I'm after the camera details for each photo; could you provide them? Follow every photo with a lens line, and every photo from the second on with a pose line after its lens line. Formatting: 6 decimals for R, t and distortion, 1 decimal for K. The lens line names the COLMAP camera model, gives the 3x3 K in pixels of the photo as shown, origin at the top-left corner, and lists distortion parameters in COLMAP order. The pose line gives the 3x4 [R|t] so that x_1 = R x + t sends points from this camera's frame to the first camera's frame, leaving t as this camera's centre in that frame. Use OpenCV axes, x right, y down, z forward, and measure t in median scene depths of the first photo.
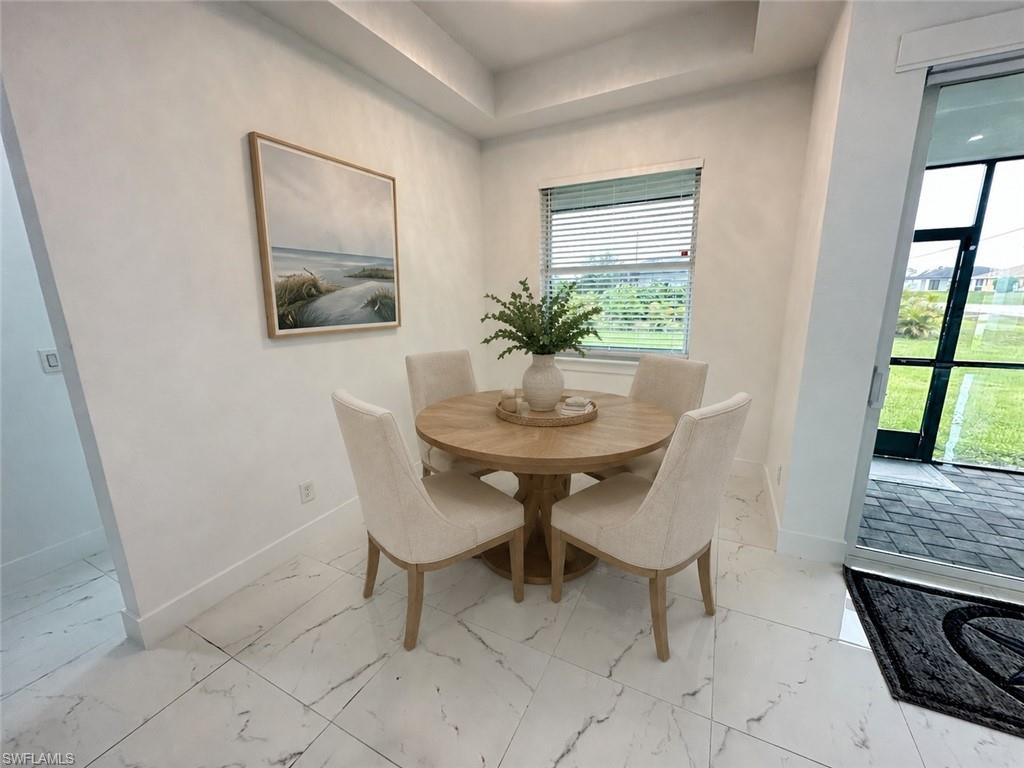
lens RADIAL K [[408.3, 0, 507.6], [0, 408.3, 383.6], [0, 0, 1]] dist [-0.000114, 0.000040]
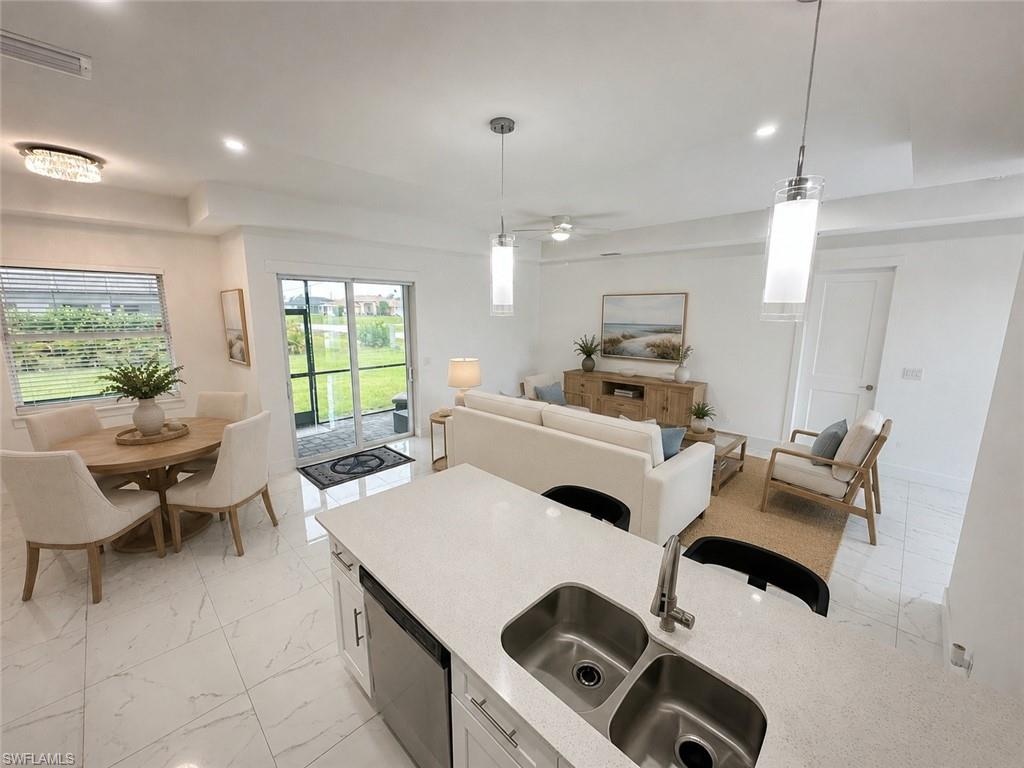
lens RADIAL K [[408.3, 0, 507.6], [0, 408.3, 383.6], [0, 0, 1]] dist [-0.000114, 0.000040]
pose [[0.305537, -0.159812, 0.938673, -0.930952], [0.202586, 0.974154, 0.099911, -0.021511], [-0.930379, 0.159636, 0.330016, -0.969453]]
